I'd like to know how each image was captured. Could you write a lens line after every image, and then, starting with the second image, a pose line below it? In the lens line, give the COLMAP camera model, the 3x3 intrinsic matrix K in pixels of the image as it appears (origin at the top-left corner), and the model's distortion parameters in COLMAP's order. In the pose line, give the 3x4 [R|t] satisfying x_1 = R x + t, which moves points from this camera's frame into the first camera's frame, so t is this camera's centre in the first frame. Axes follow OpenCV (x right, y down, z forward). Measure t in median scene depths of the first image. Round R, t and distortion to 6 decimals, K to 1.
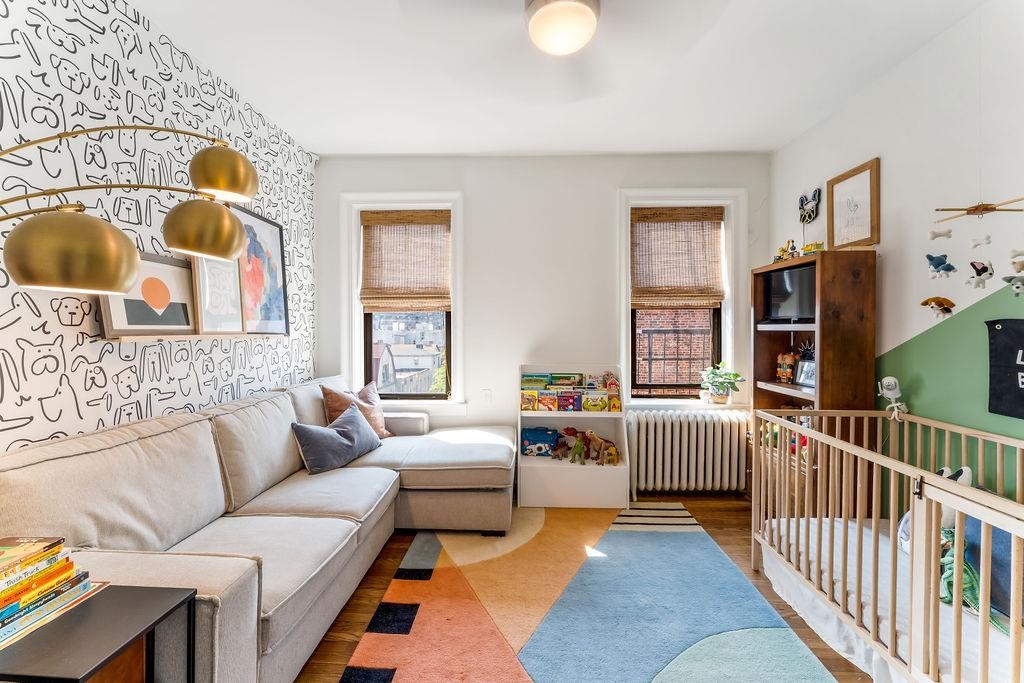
lens RADIAL K [[418.6, 0, 515.4], [0, 418.6, 331.1], [0, 0, 1]] dist [-0.005494, 0.001968]
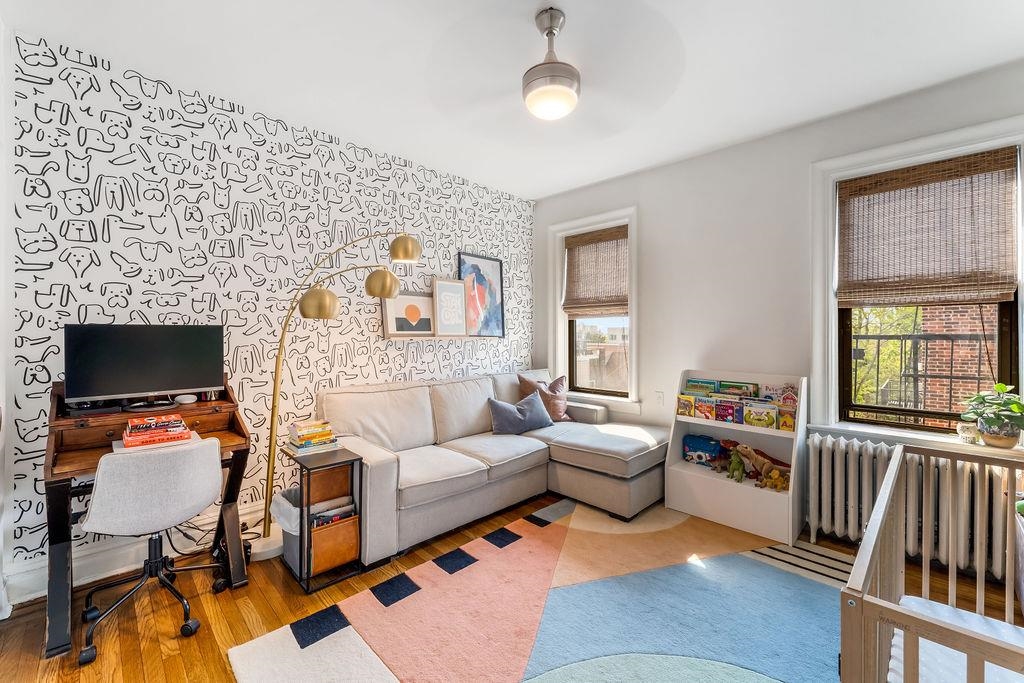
lens RADIAL K [[418.6, 0, 509.1], [0, 418.6, 333.4], [0, 0, 1]] dist [-0.005494, 0.001968]
pose [[0.725665, 0.002426, -0.688044, 0.413579], [-0.003169, 0.999995, 0.000184, -0.004253], [0.688041, 0.002047, 0.725669, -0.009500]]
